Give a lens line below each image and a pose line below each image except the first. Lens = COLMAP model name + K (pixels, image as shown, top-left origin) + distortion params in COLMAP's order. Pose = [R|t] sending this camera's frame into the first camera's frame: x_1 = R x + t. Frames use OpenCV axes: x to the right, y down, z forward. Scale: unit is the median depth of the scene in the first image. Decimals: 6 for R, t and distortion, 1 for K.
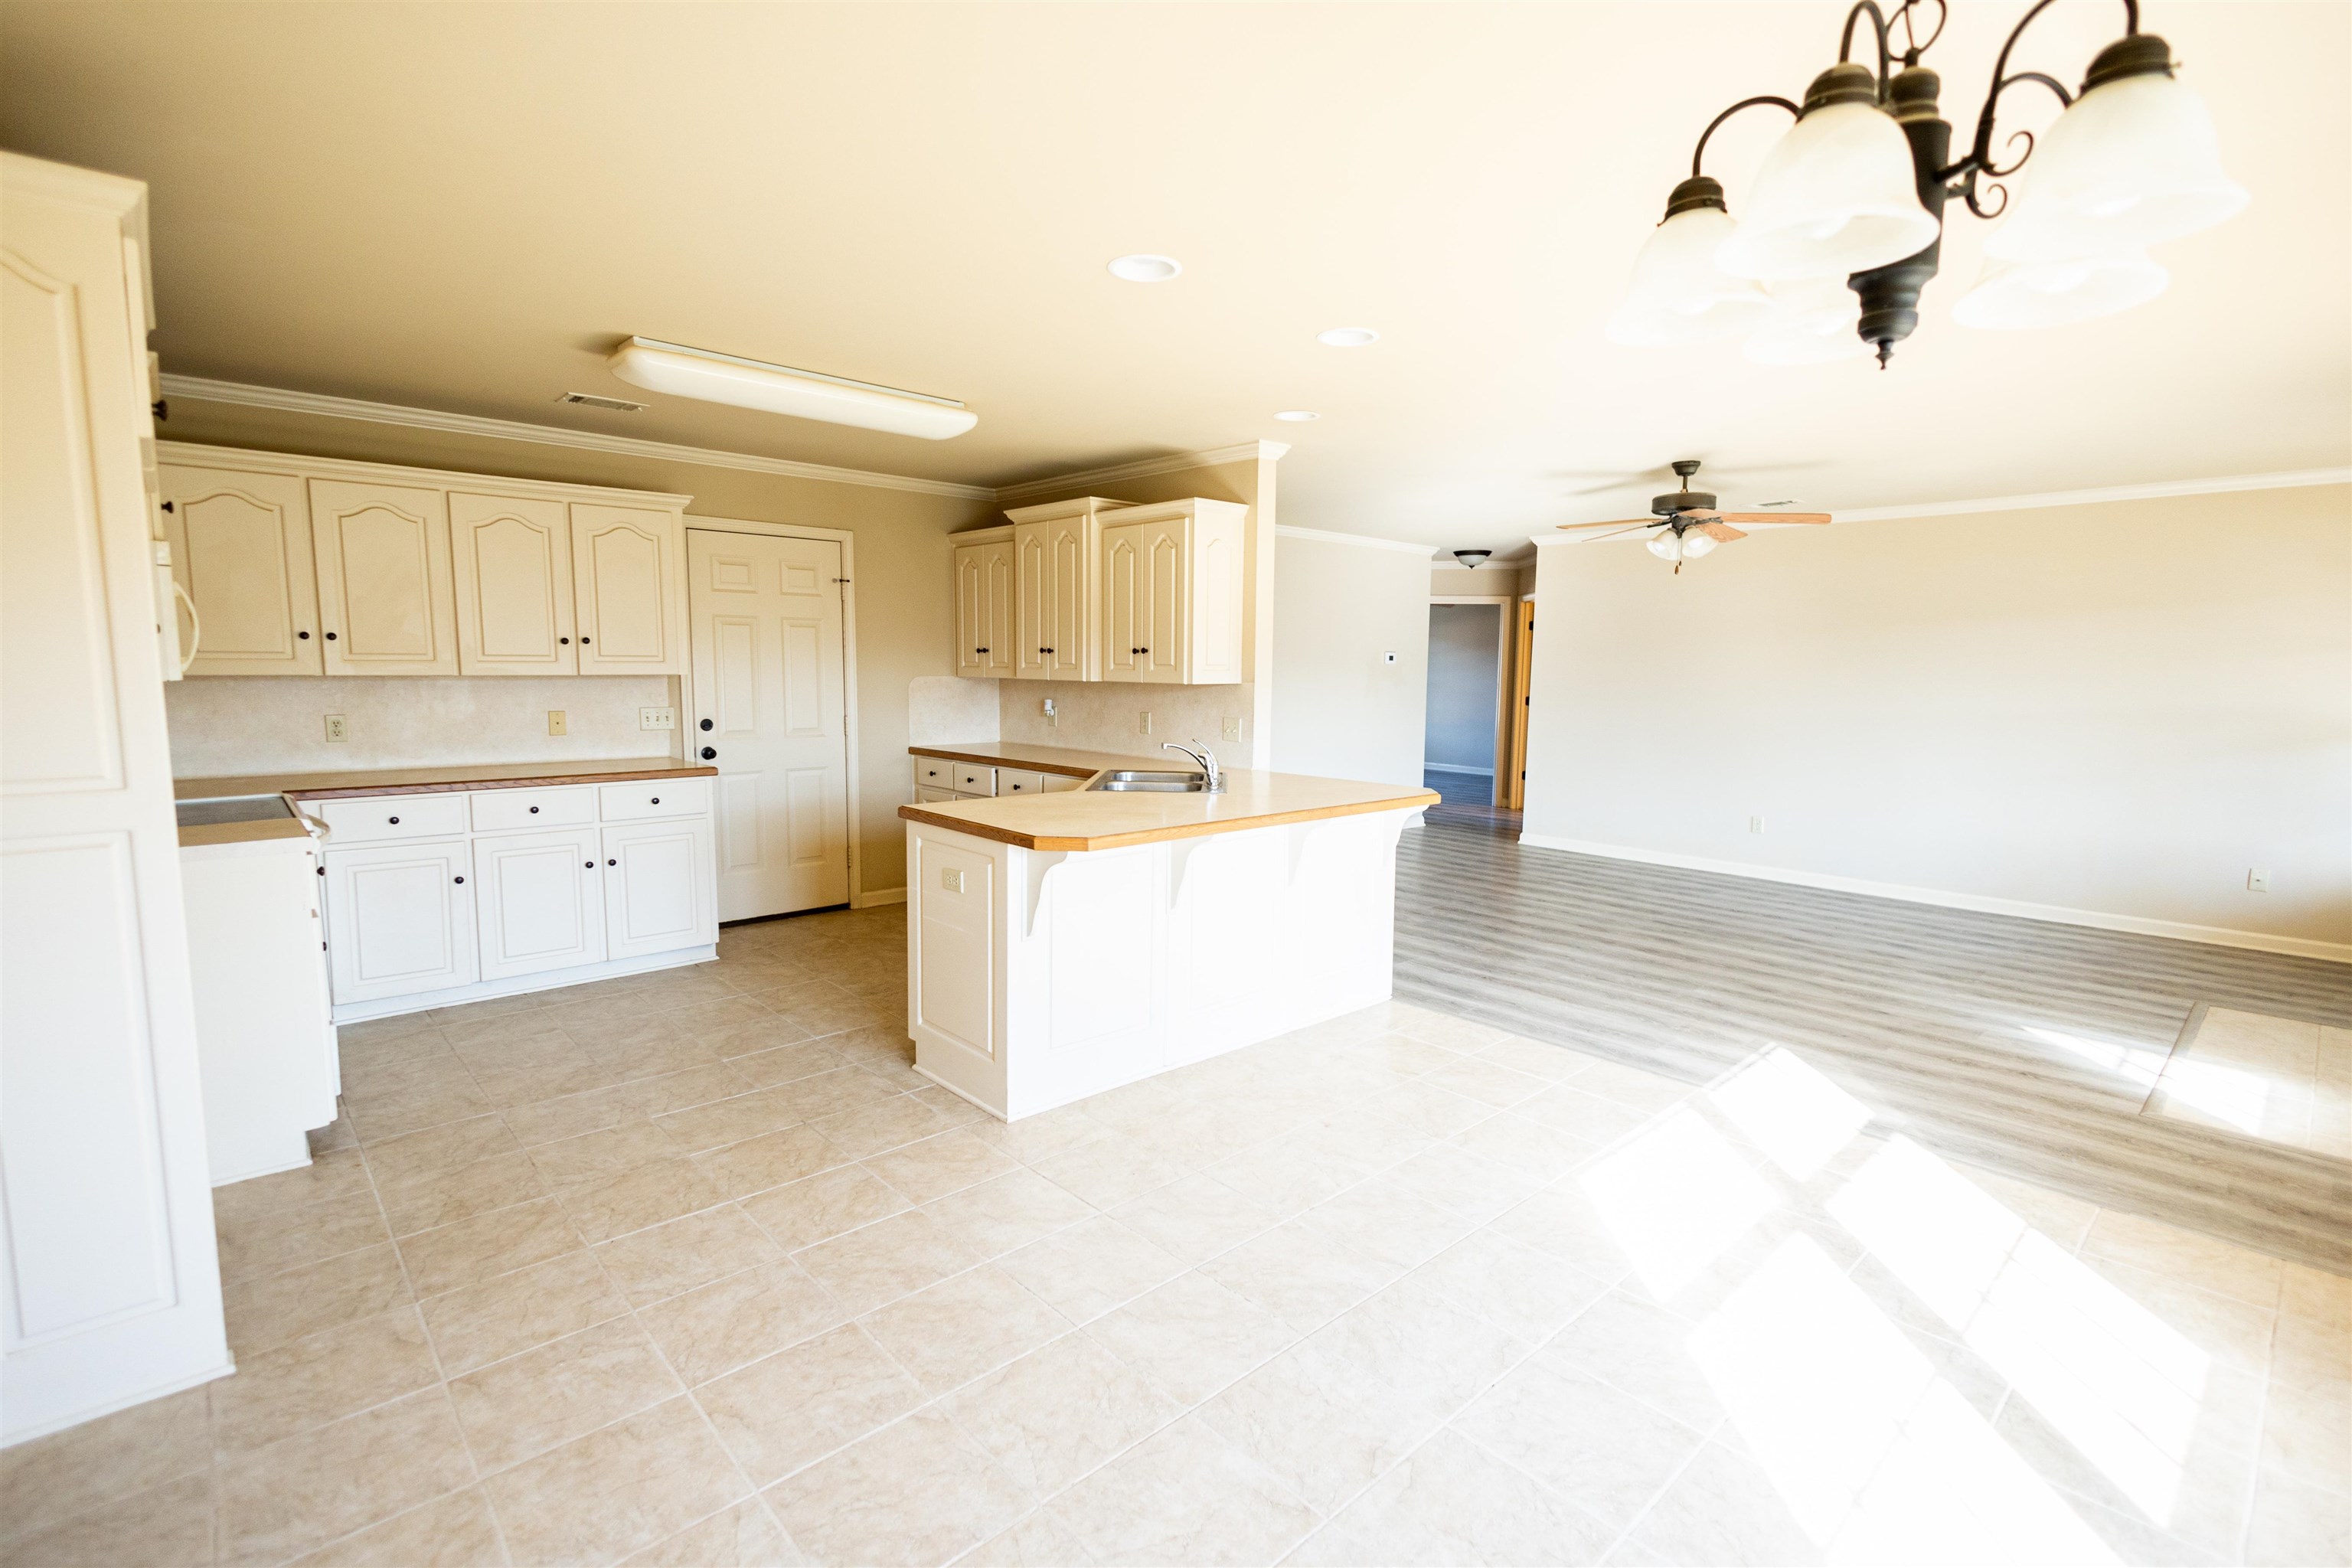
lens RADIAL K [[1083.4, 0, 1165.8], [0, 1083.4, 785.6], [0, 0, 1]] dist [0.014342, -0.004013]
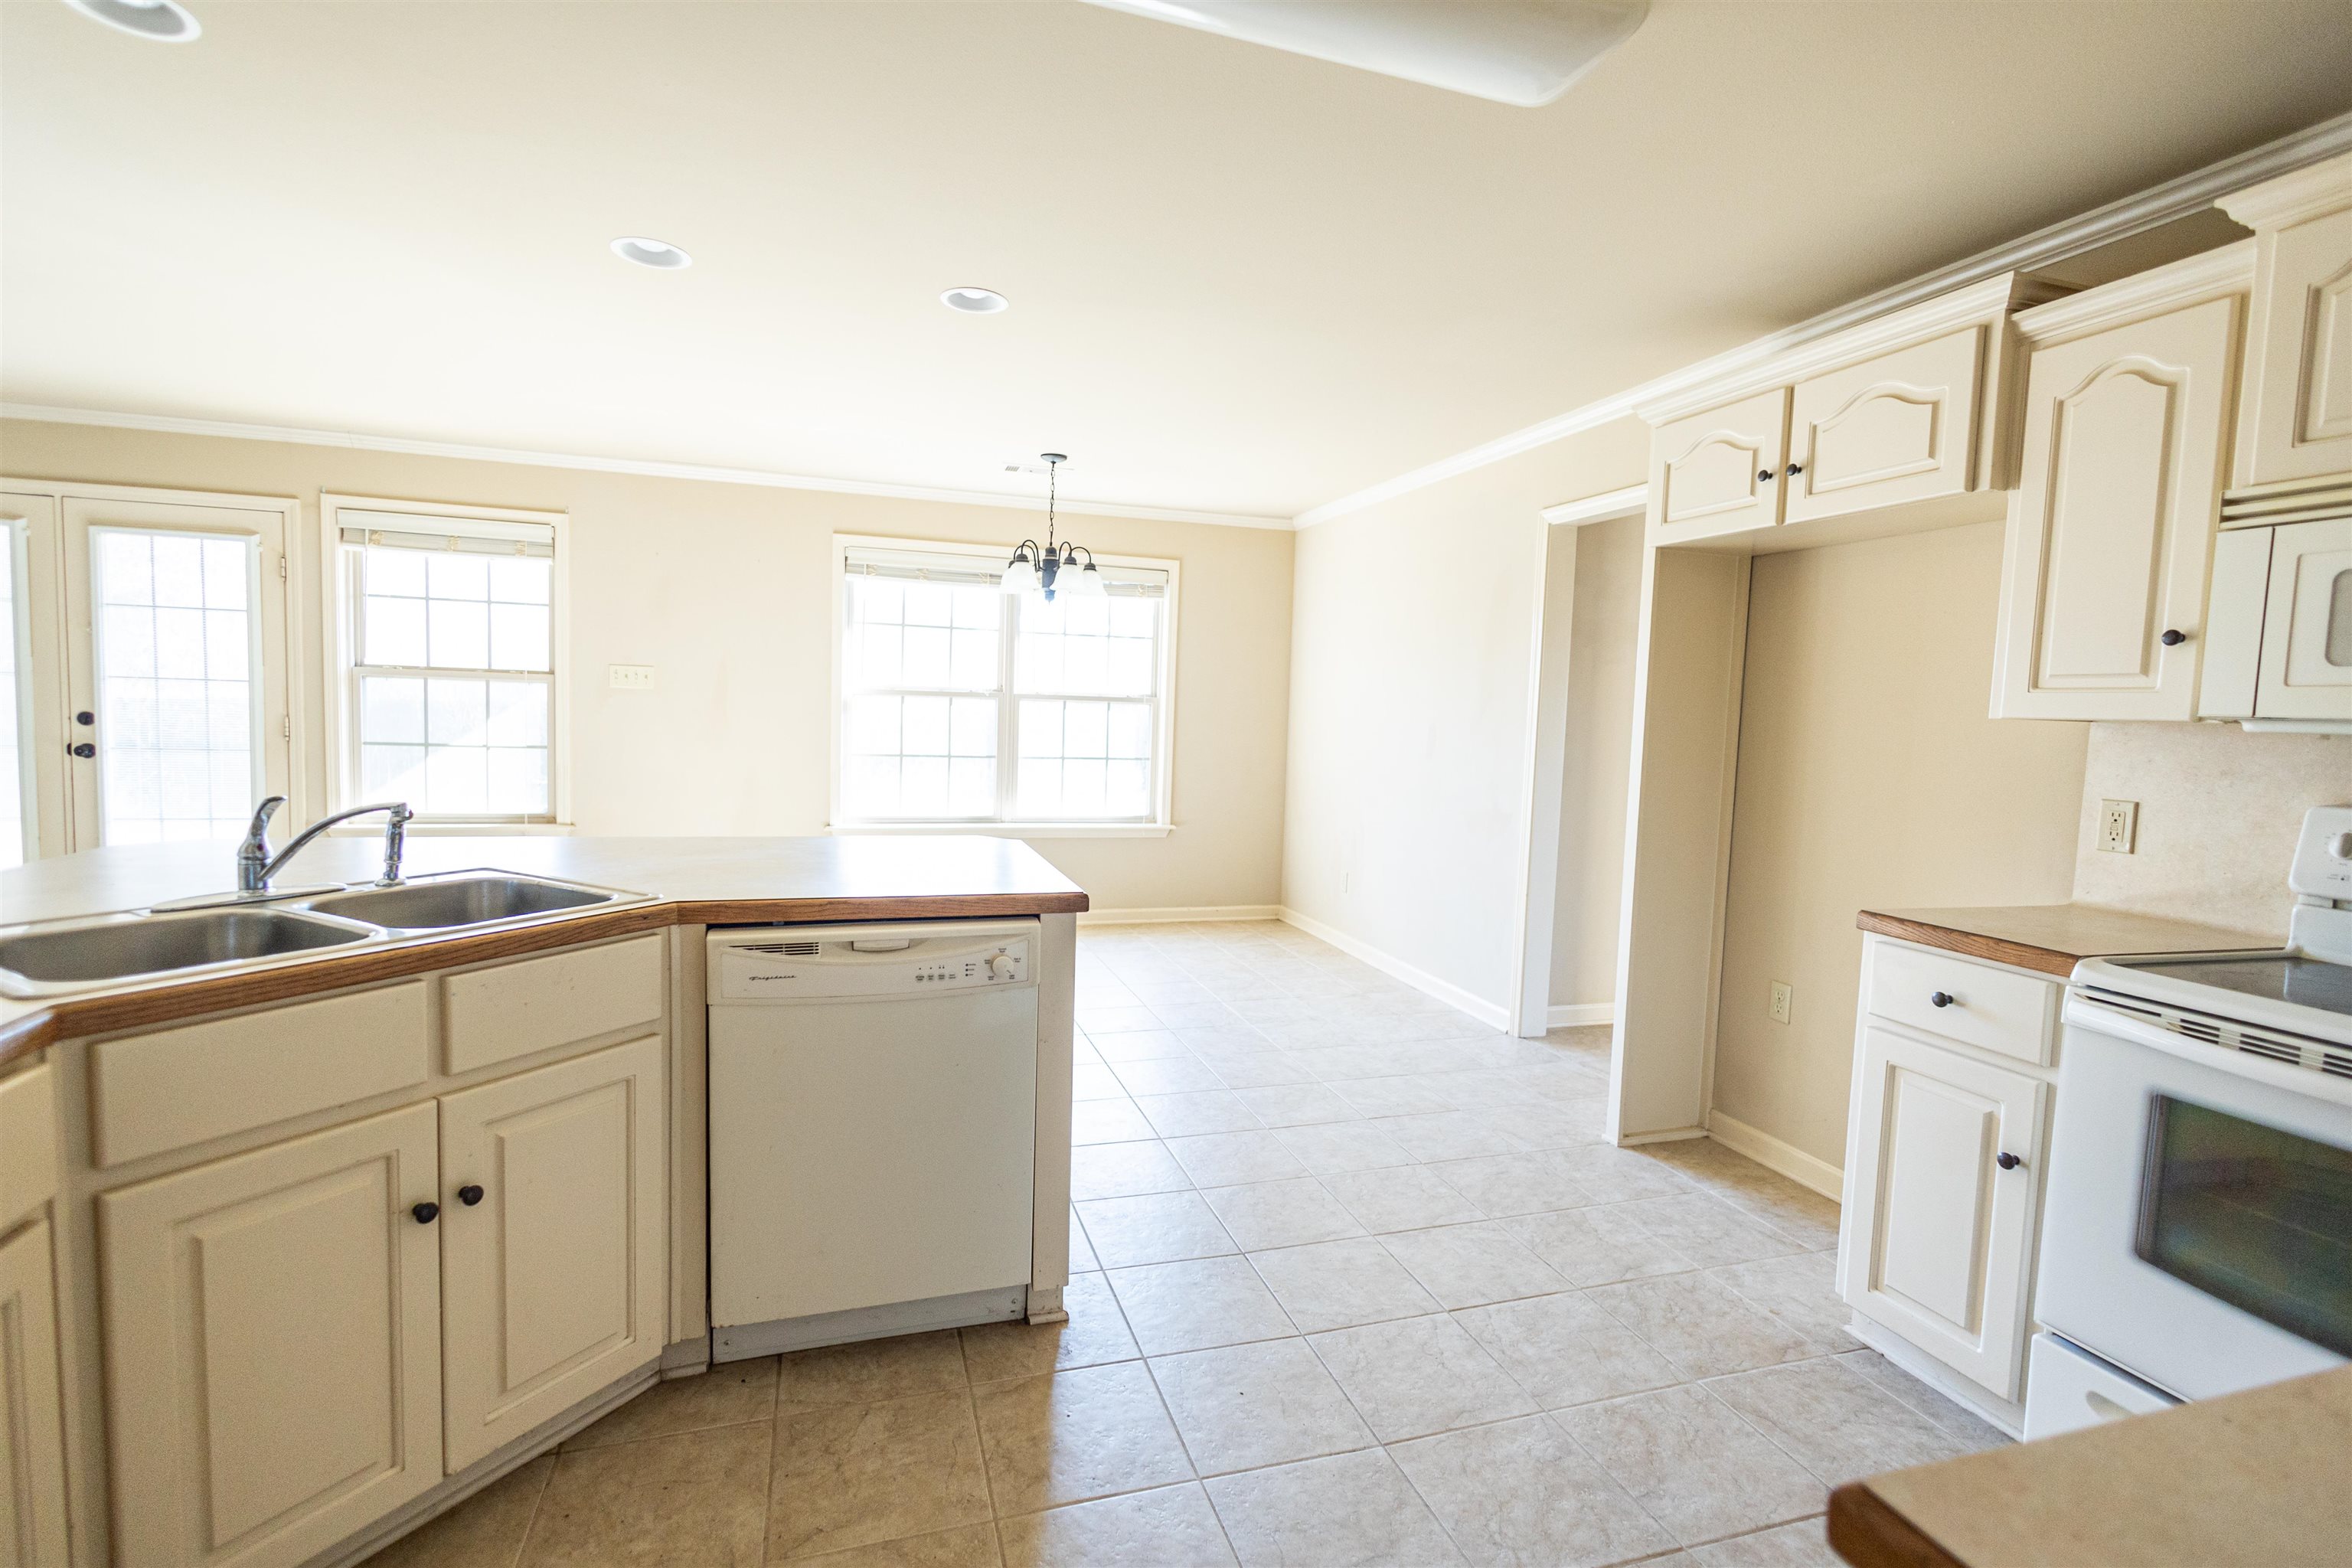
lens RADIAL K [[1083.4, 0, 1165.5], [0, 1083.4, 781.6], [0, 0, 1]] dist [0.014342, -0.004013]
pose [[-0.905727, -0.072825, 0.417559, -0.390501], [0.003616, 0.983766, 0.179418, -0.107401], [-0.423847, 0.164014, -0.890760, 1.114066]]
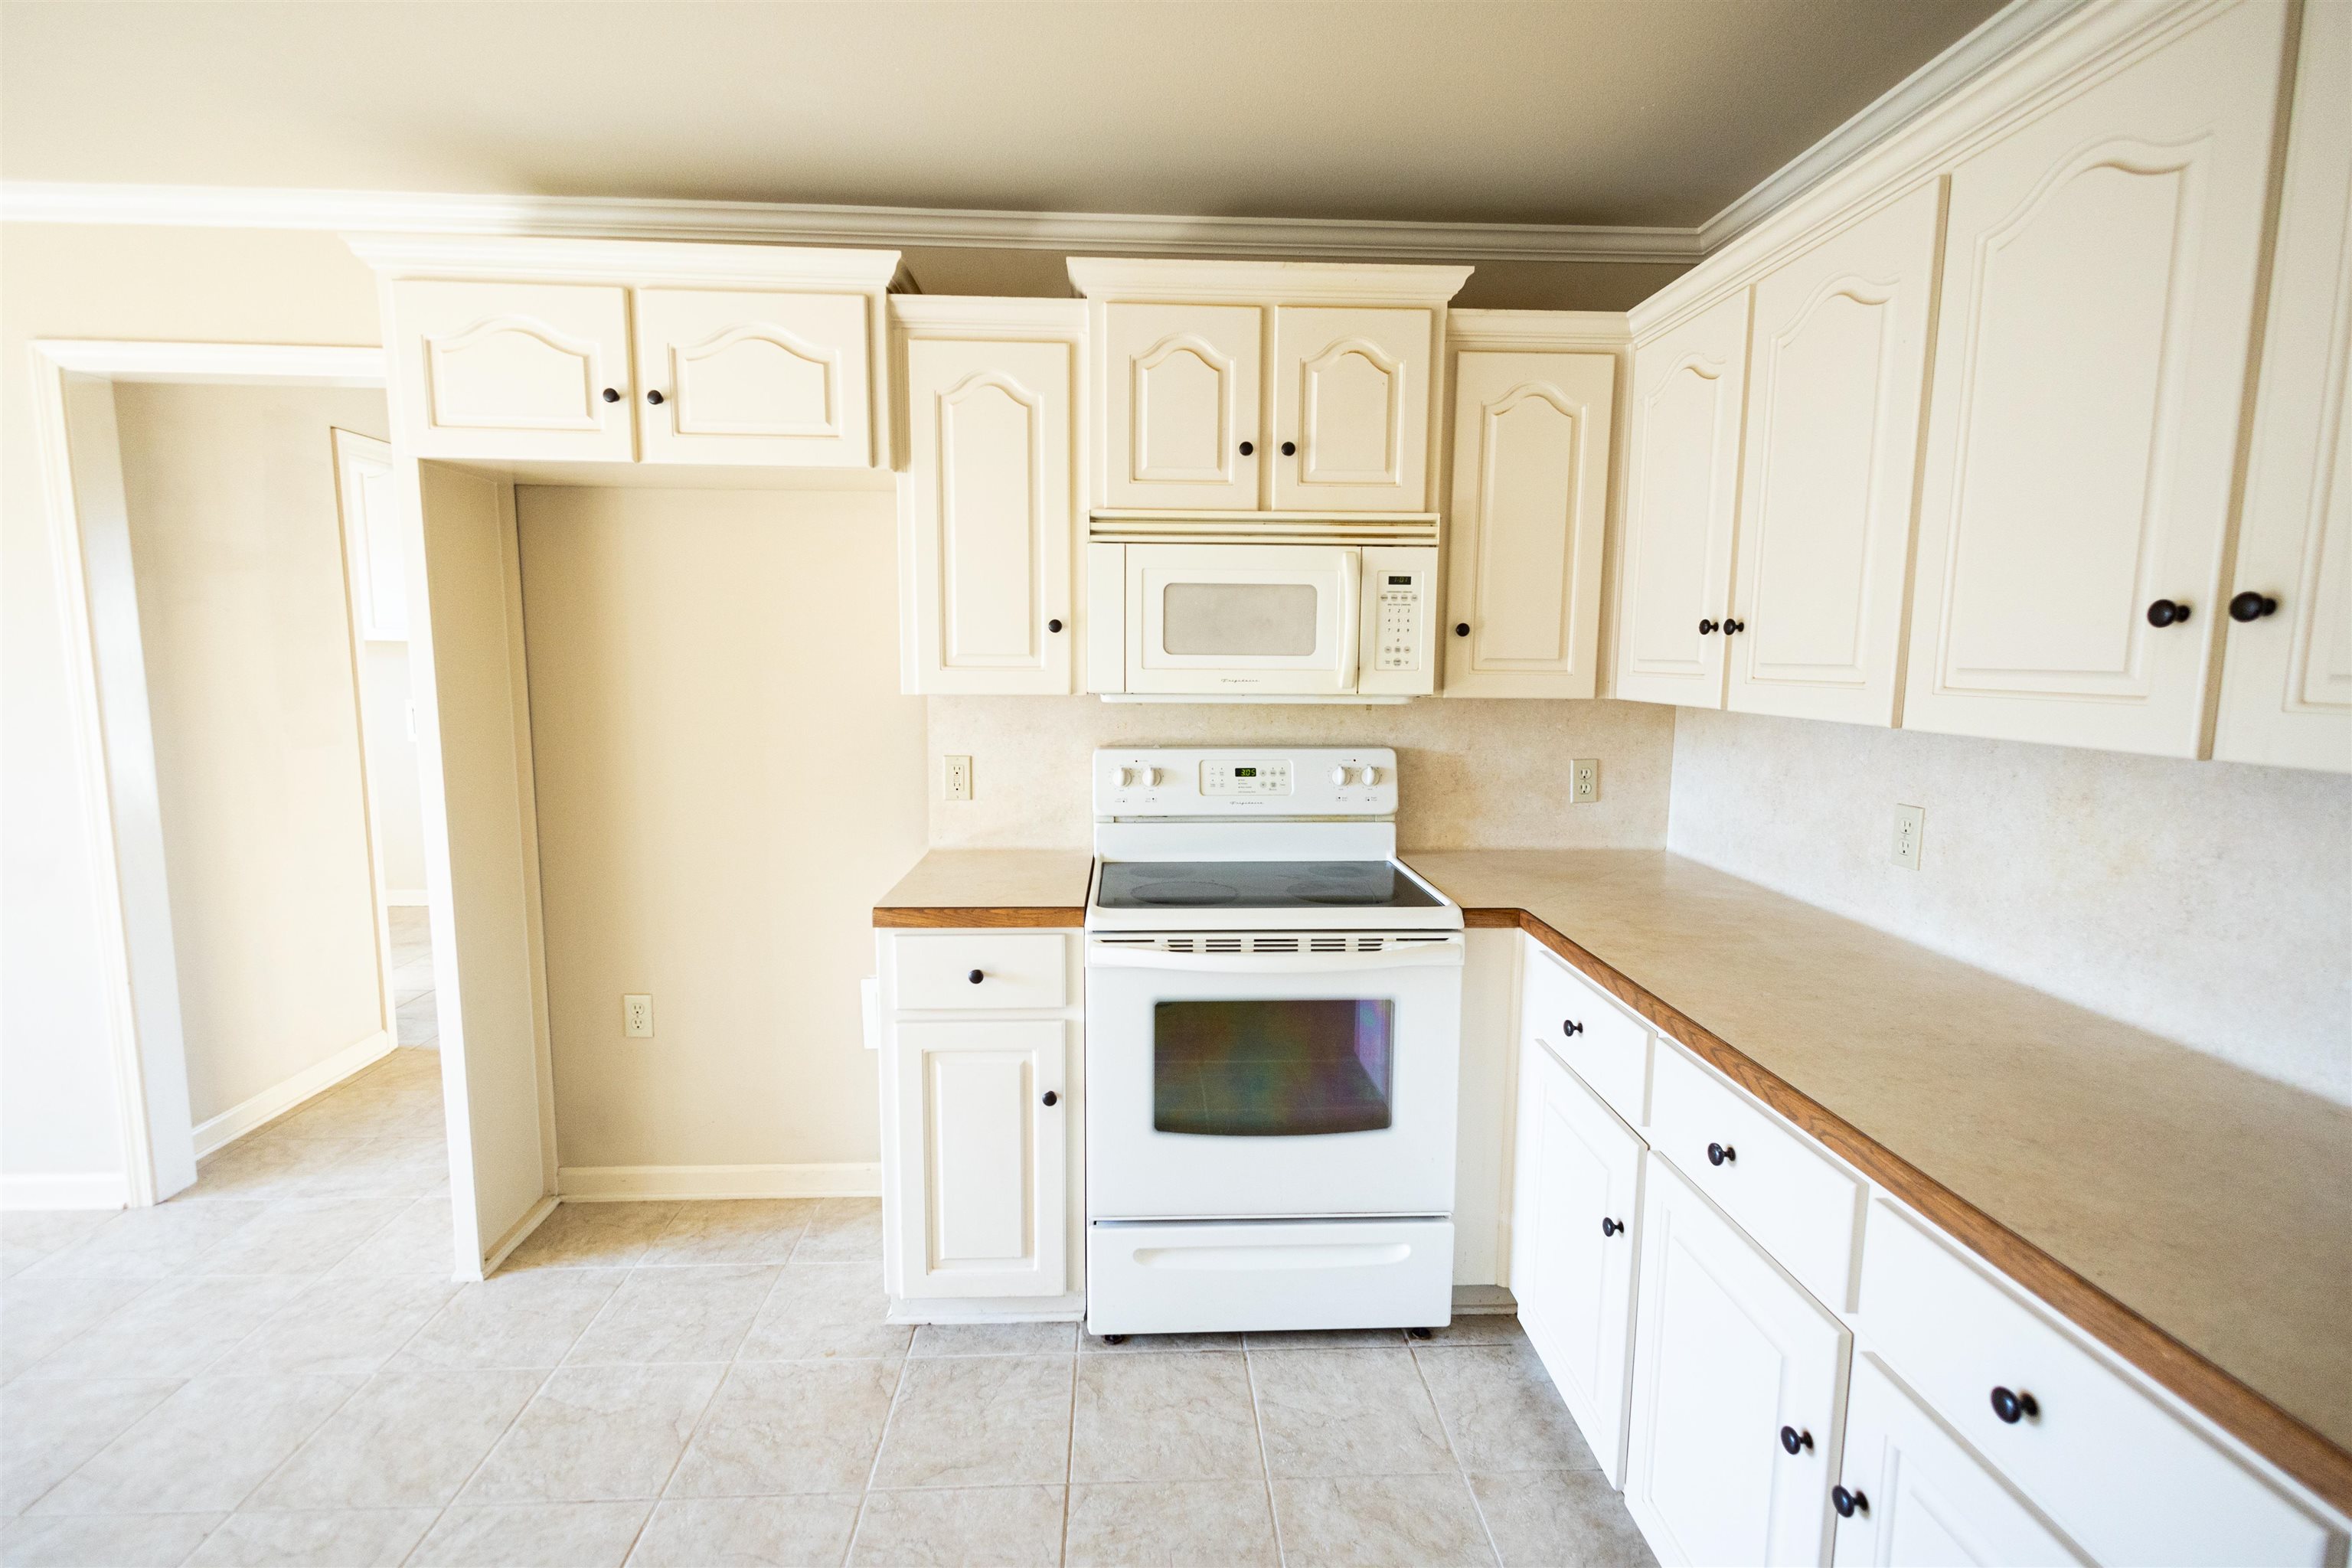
lens RADIAL K [[1083.4, 0, 1180.1], [0, 1083.4, 783.7], [0, 0, 1]] dist [0.014342, -0.004013]
pose [[-0.635669, 0.079583, -0.767849, -0.218766], [-0.104261, 0.976707, 0.187543, -0.113416], [0.764889, 0.199272, -0.612565, 0.942321]]
